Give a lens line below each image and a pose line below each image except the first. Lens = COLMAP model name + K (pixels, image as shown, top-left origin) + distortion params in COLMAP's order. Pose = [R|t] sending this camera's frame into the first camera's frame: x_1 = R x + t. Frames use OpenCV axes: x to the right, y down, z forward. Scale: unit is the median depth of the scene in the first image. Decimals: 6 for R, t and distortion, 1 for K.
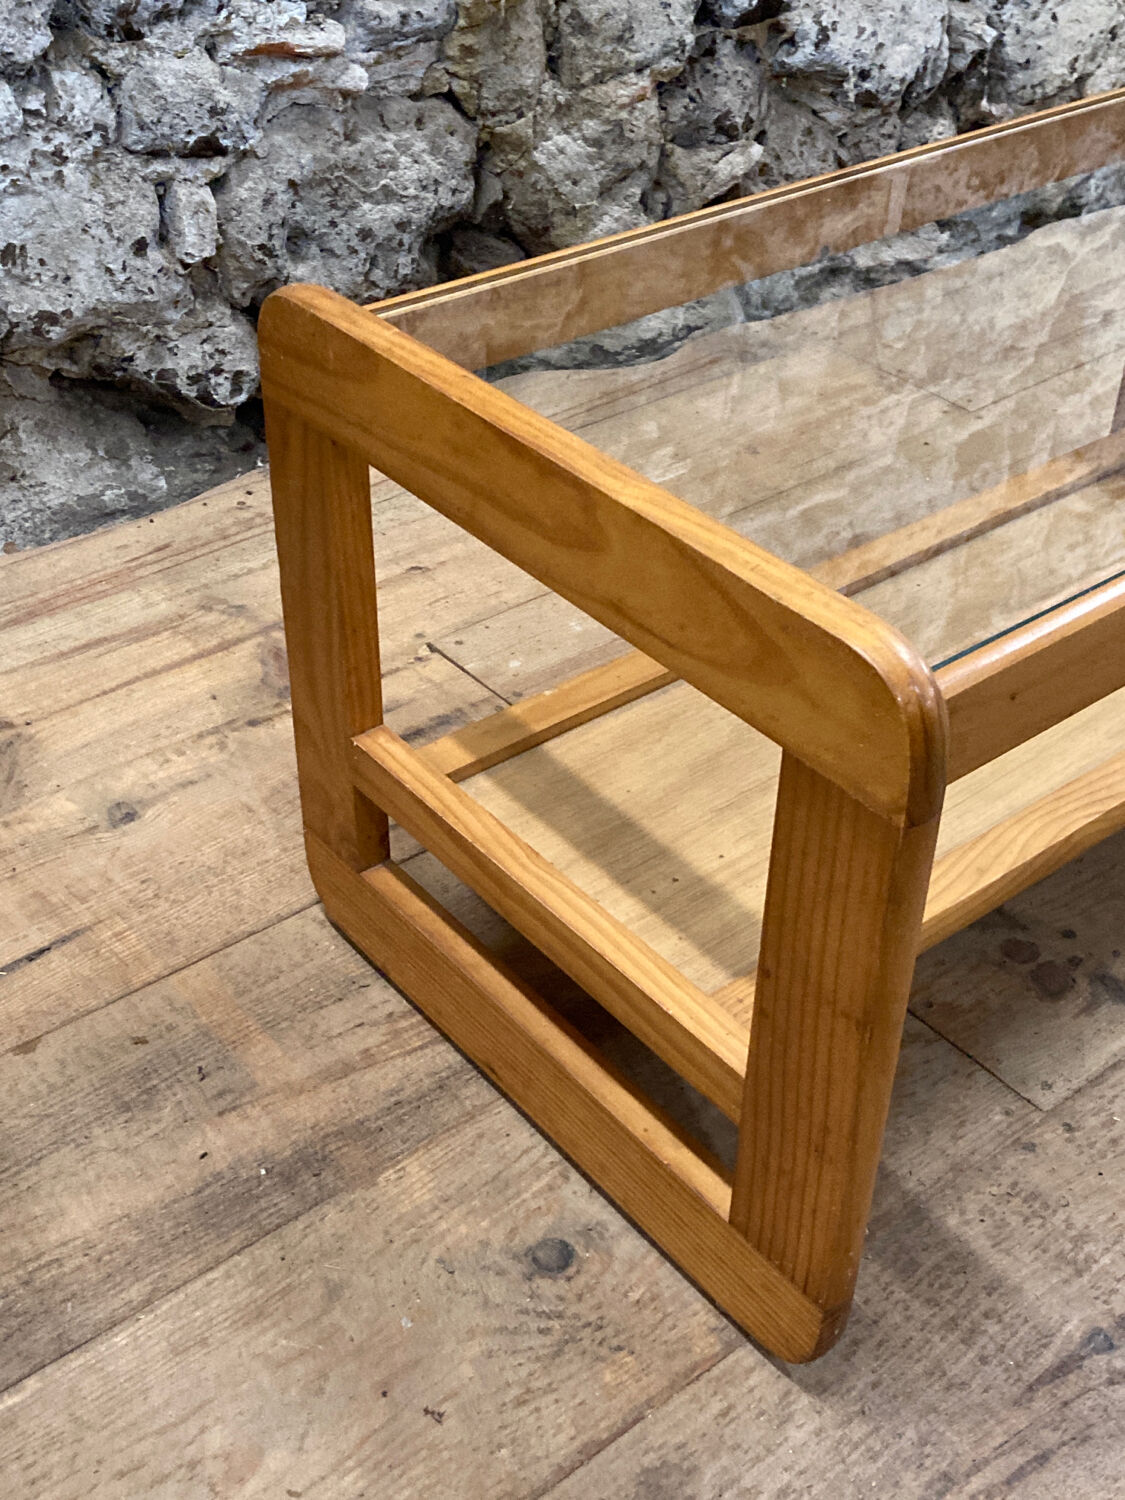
lens RADIAL K [[1820.1, 0, 606.6], [0, 1820.1, 734.3], [0, 0, 1]] dist [0.090112, -0.254189]
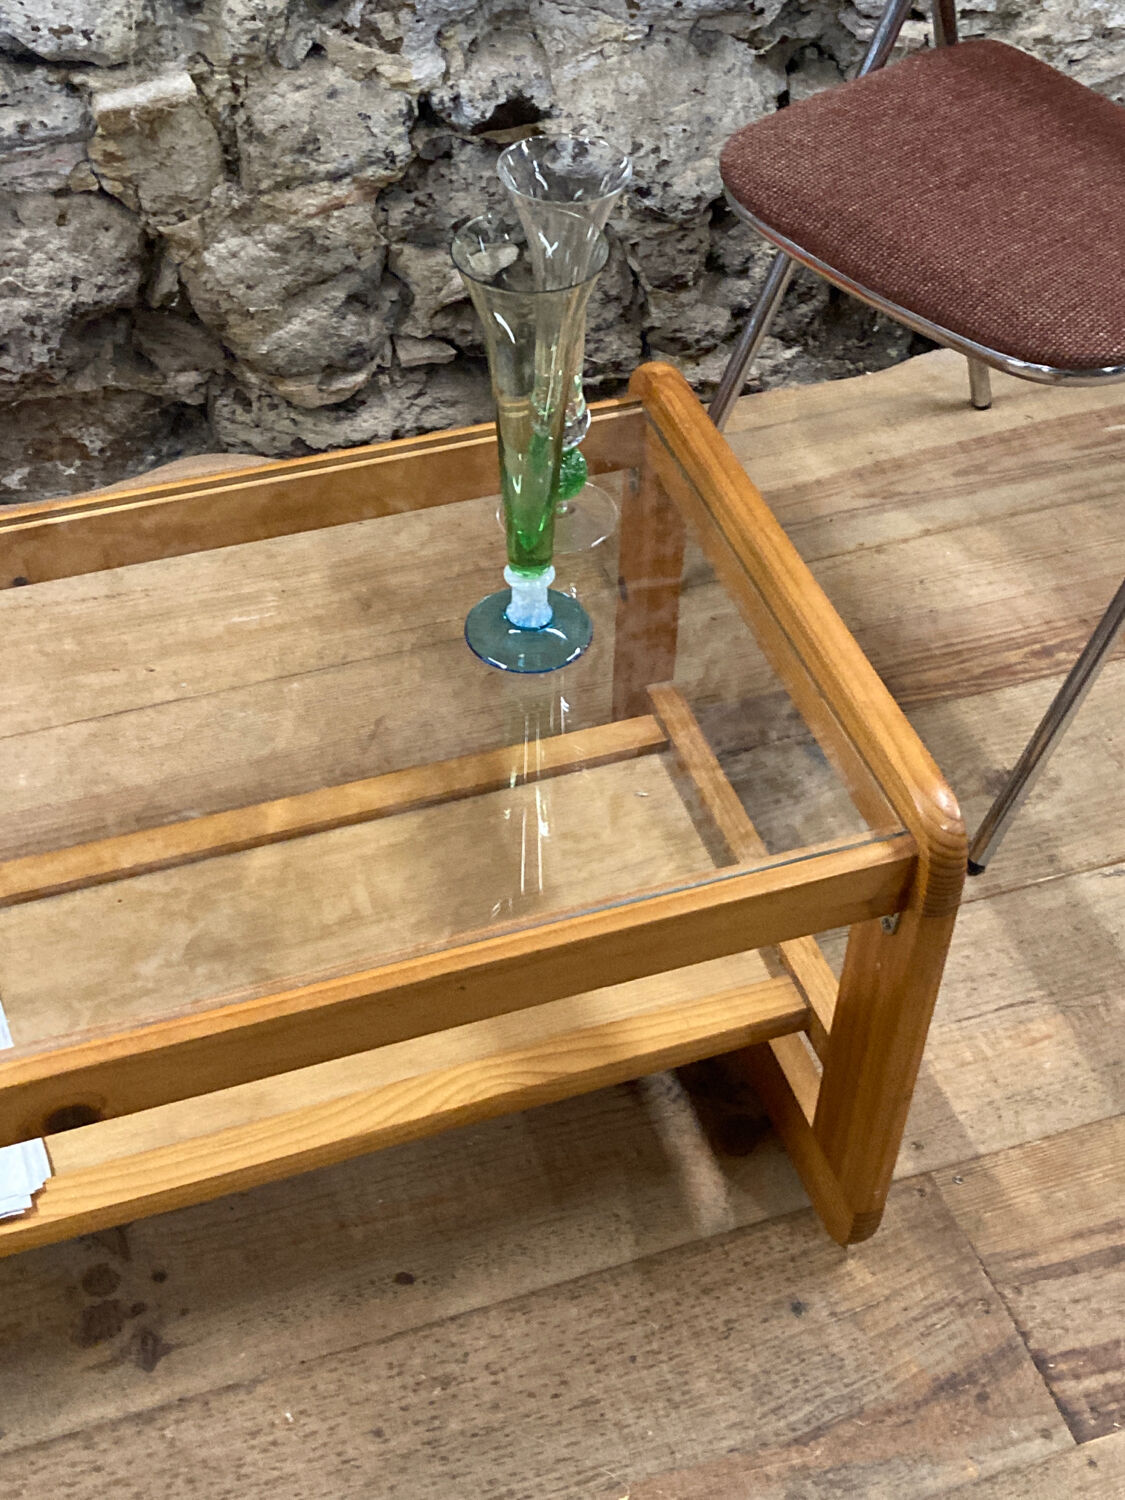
lens RADIAL K [[1961.1, 0, 550.4], [0, 1961.1, 725.3], [0, 0, 1]] dist [0.157810, -0.498948]
pose [[0.931783, 0.244584, -0.268252, 0.506902], [-0.204398, 0.964169, 0.169115, -0.312457], [0.300003, -0.102749, 0.948389, 0.039645]]
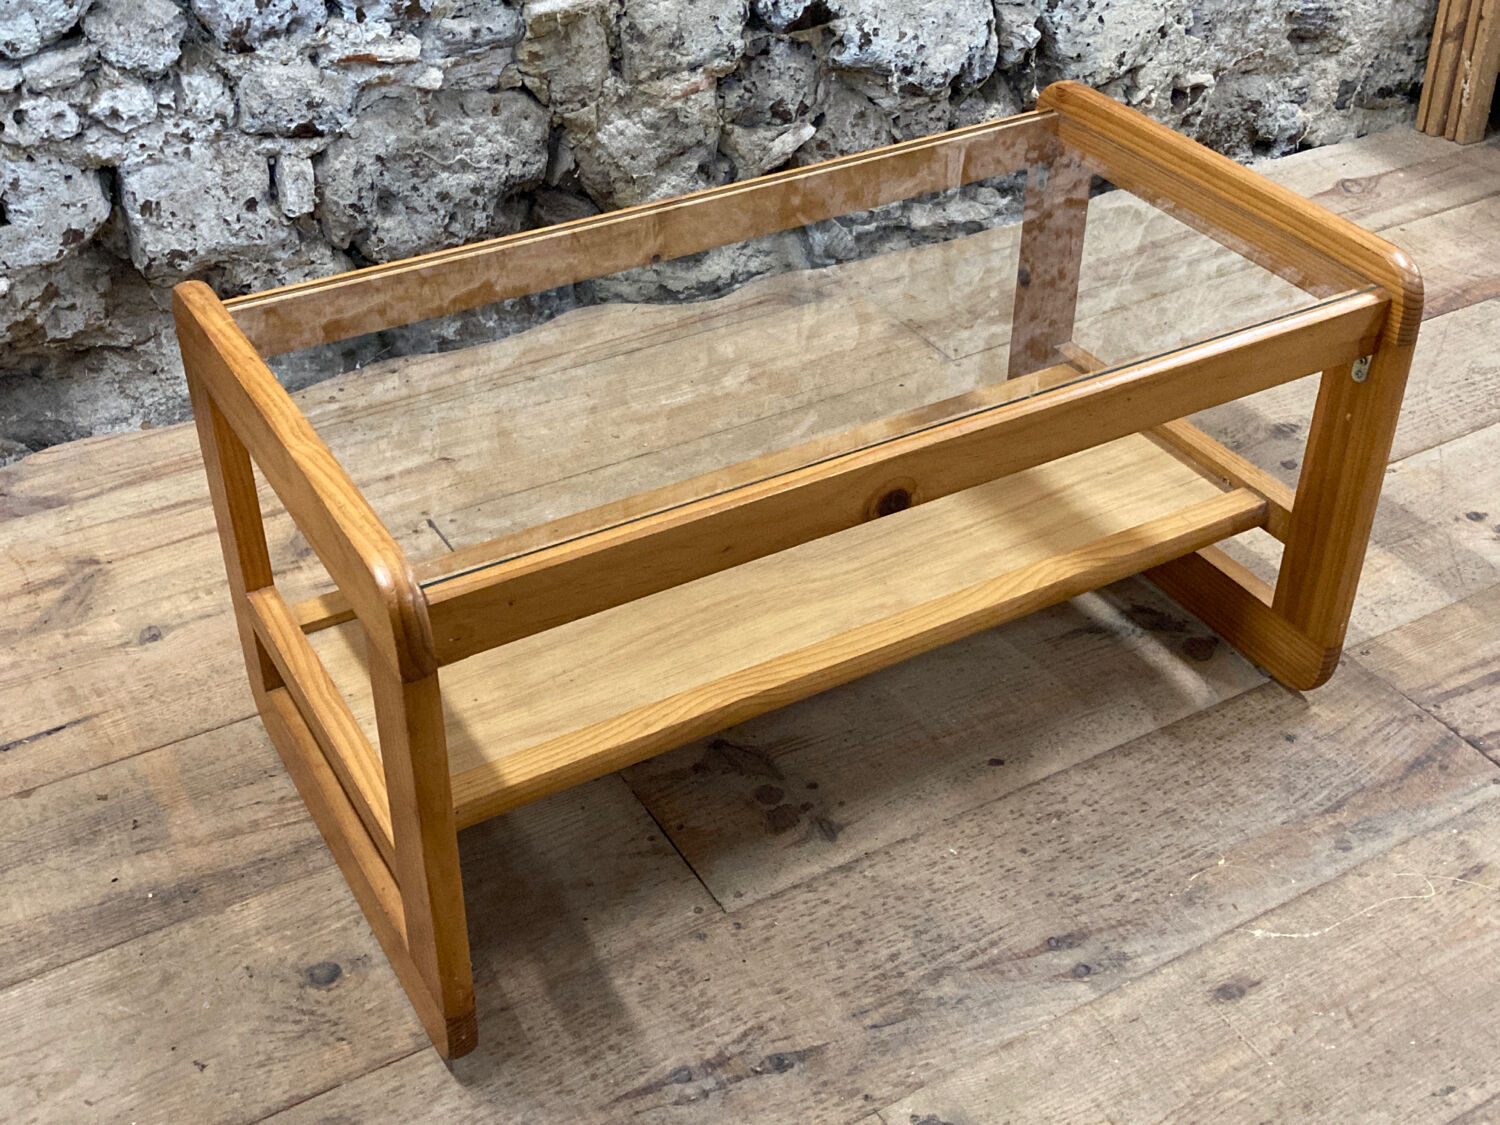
lens RADIAL K [[1806.7, 0, 770.8], [0, 1806.7, 538.3], [0, 0, 1]] dist [0.158044, -0.520619]
pose [[0.986079, 0.074722, -0.148543, 0.301099], [-0.078949, 0.996619, -0.022760, -0.025997], [0.146340, 0.034171, 0.988644, -0.211187]]
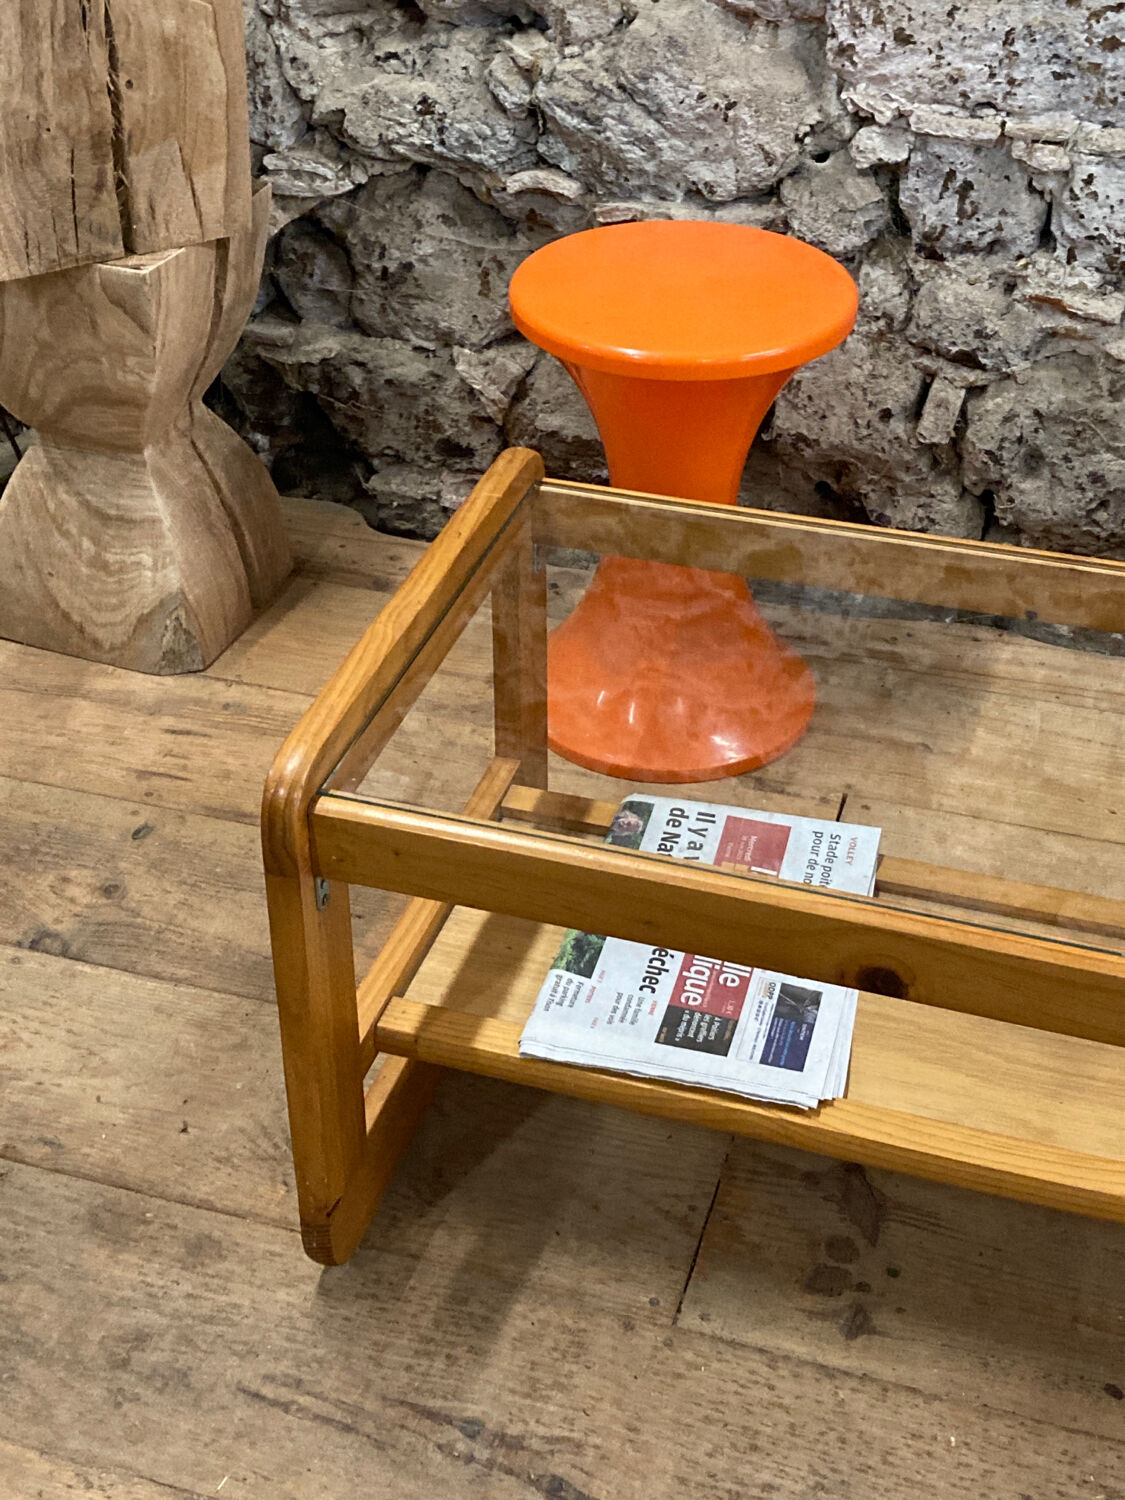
lens RADIAL K [[1978.5, 0, 556.7], [0, 1978.5, 730.8], [0, 0, 1]] dist [0.169619, -0.572287]
pose [[0.535773, 0.457345, -0.709776, 0.620611], [-0.489124, 0.853309, 0.180616, -0.204212], [0.688262, 0.250399, 0.680879, -0.000205]]
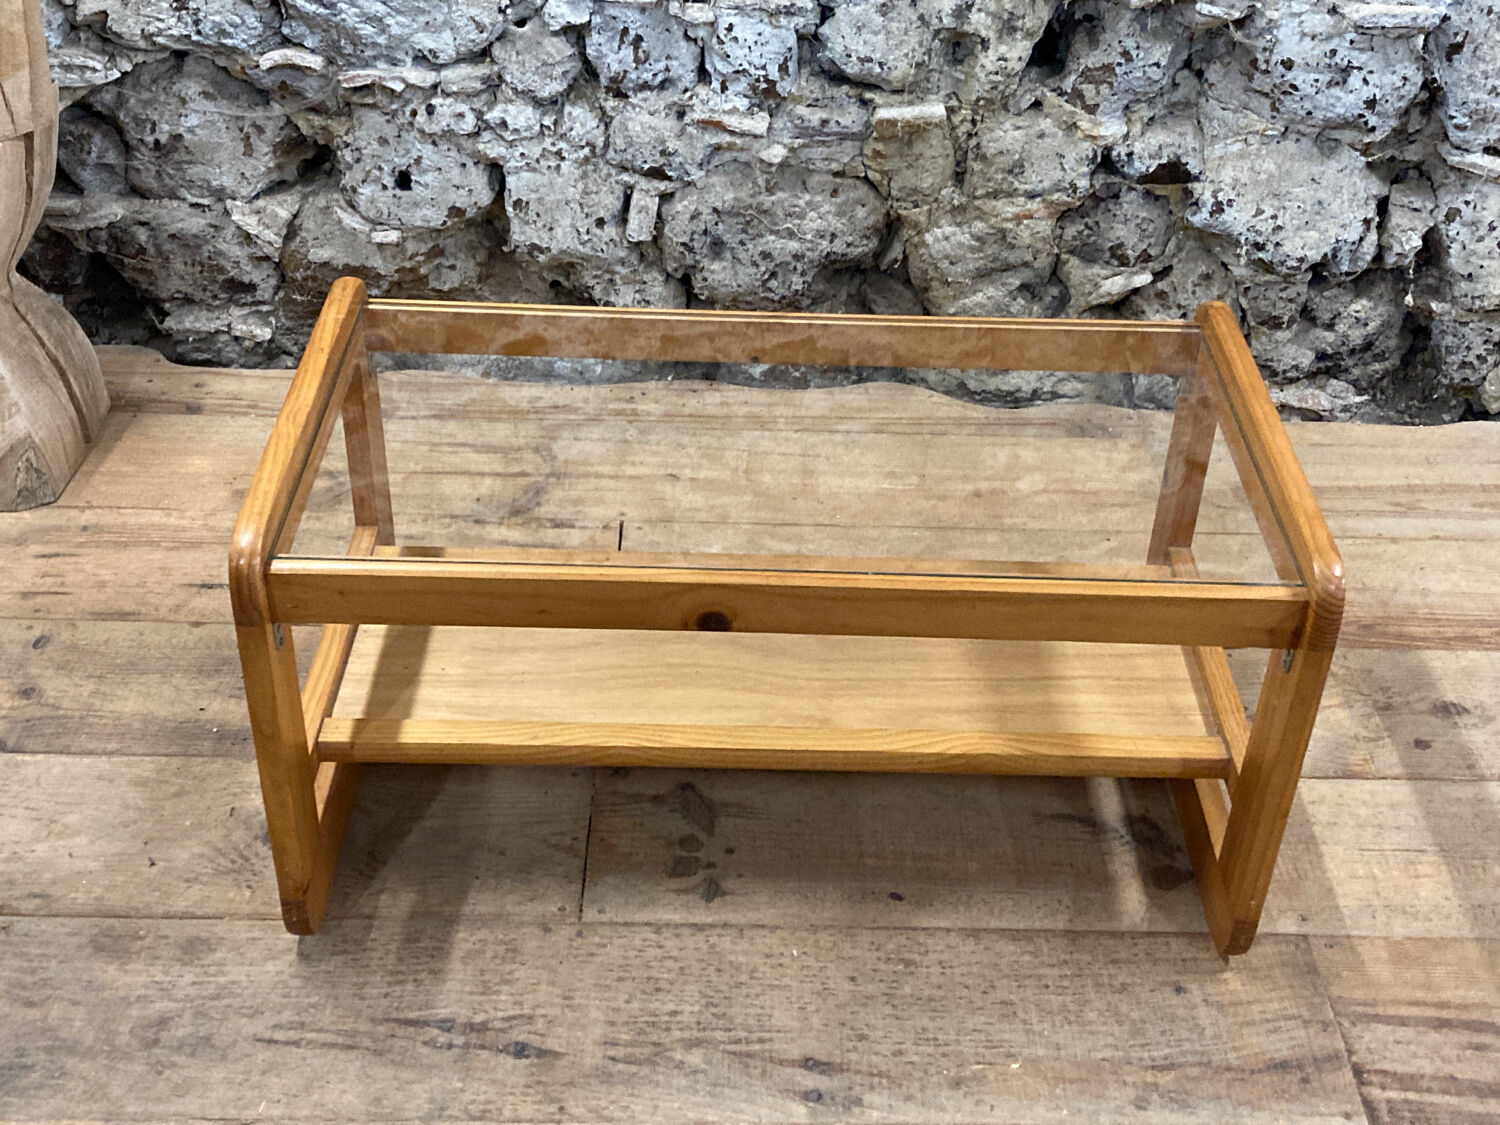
lens RADIAL K [[1806.7, 0, 770.8], [0, 1806.7, 538.3], [0, 0, 1]] dist [0.158044, -0.520619]
pose [[0.771878, 0.366594, -0.519435, 0.697451], [-0.388455, 0.918717, 0.071146, -0.173741], [0.503295, 0.146861, 0.851543, -0.177016]]
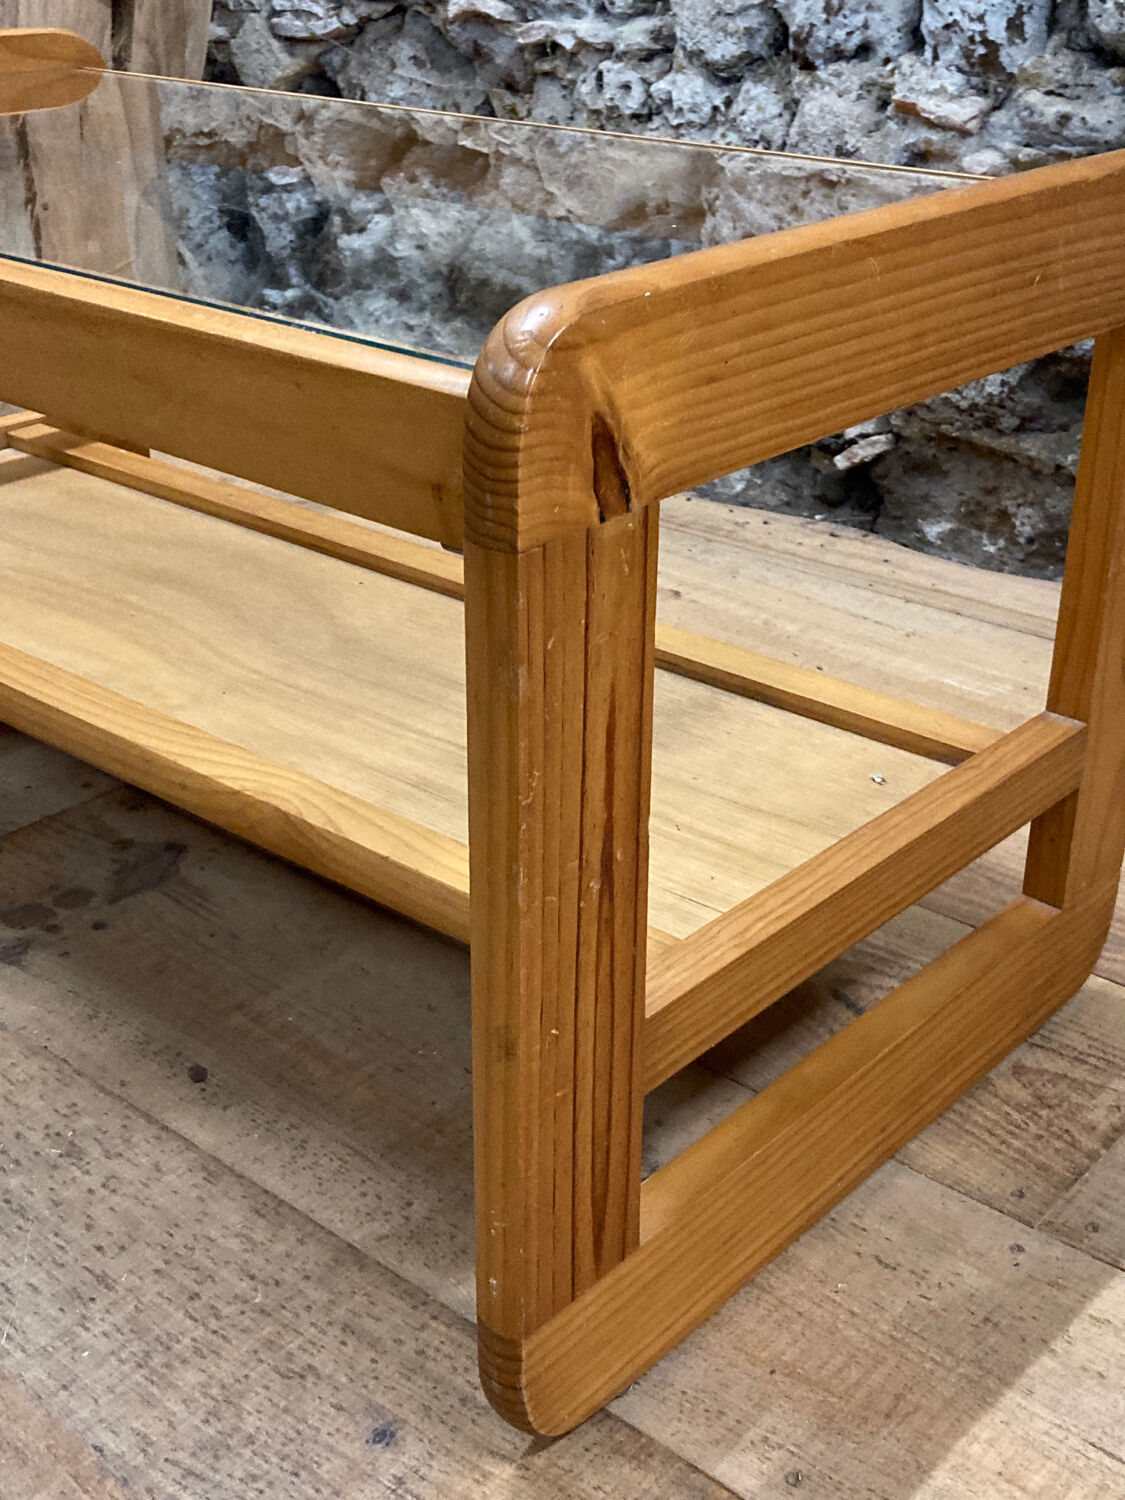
lens RADIAL K [[1841.9, 0, 588.7], [0, 1841.9, 758.0], [0, 0, 1]] dist [0.085045, -0.250610]
pose [[0.165741, 0.406809, -0.898352, 0.784682], [-0.587945, 0.772113, 0.241171, -0.225047], [0.791739, 0.488209, 0.367152, 0.618324]]
